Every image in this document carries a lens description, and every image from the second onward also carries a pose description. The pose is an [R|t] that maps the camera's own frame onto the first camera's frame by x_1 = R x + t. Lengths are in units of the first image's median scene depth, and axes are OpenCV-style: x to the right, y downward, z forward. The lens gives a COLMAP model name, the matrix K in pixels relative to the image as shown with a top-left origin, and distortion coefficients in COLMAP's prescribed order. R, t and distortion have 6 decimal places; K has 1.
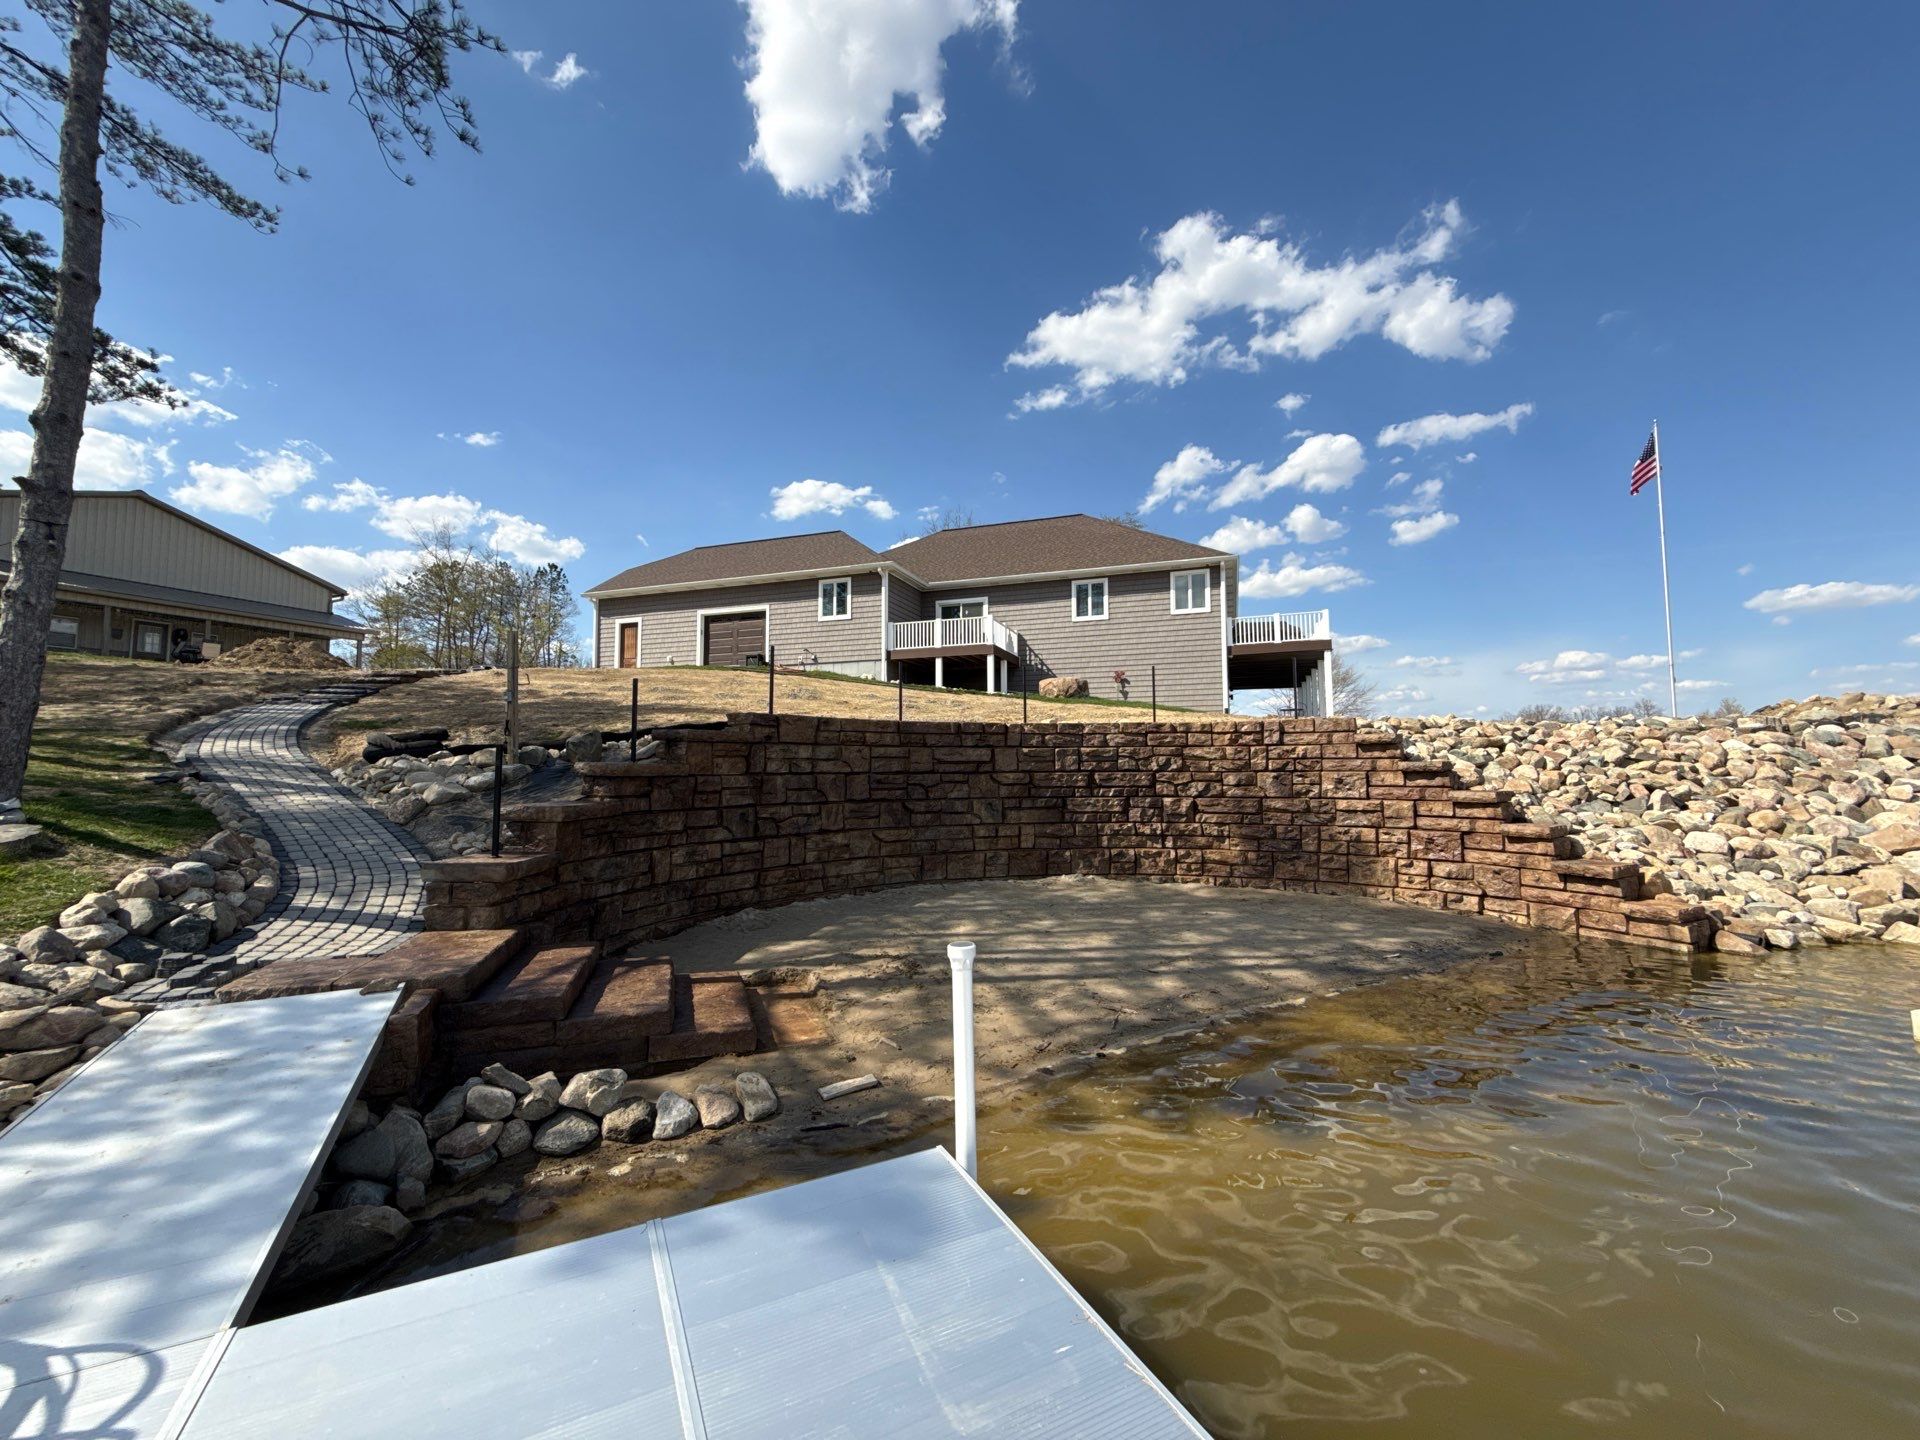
lens RADIAL K [[763.6, 0, 966.4], [0, 763.6, 726.7], [0, 0, 1]] dist [0.000635, -0.000092]
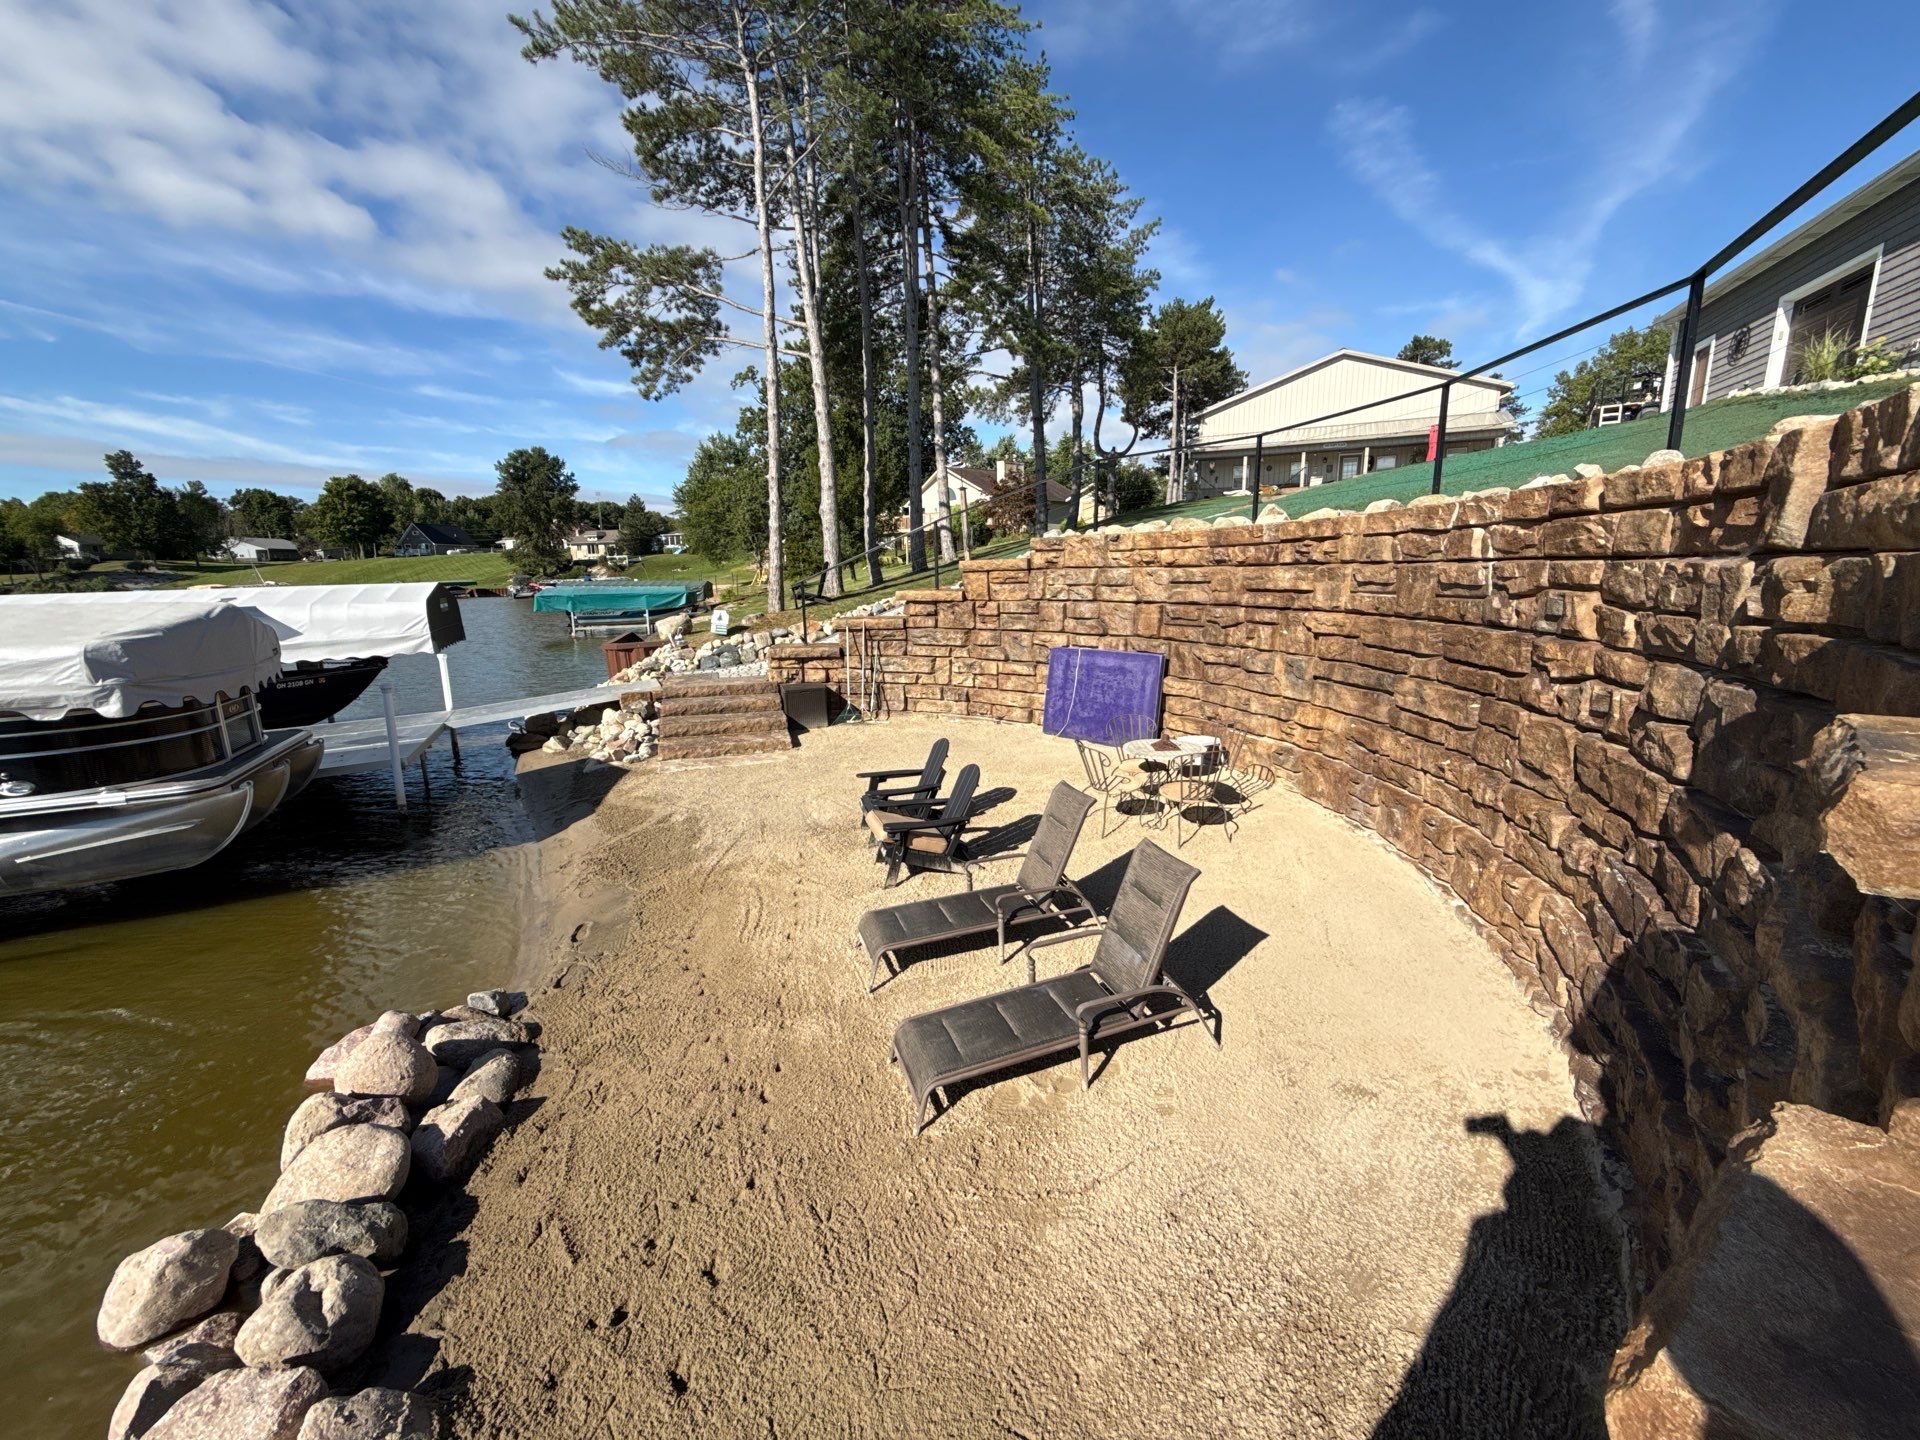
lens RADIAL K [[763.6, 0, 962.5], [0, 763.6, 719.6], [0, 0, 1]] dist [0.000635, -0.000092]
pose [[-0.051228, 0.195315, -0.979402, 0.662201], [0.071070, 0.978916, 0.191500, 0.014263], [0.996155, -0.059796, -0.064029, 0.841451]]
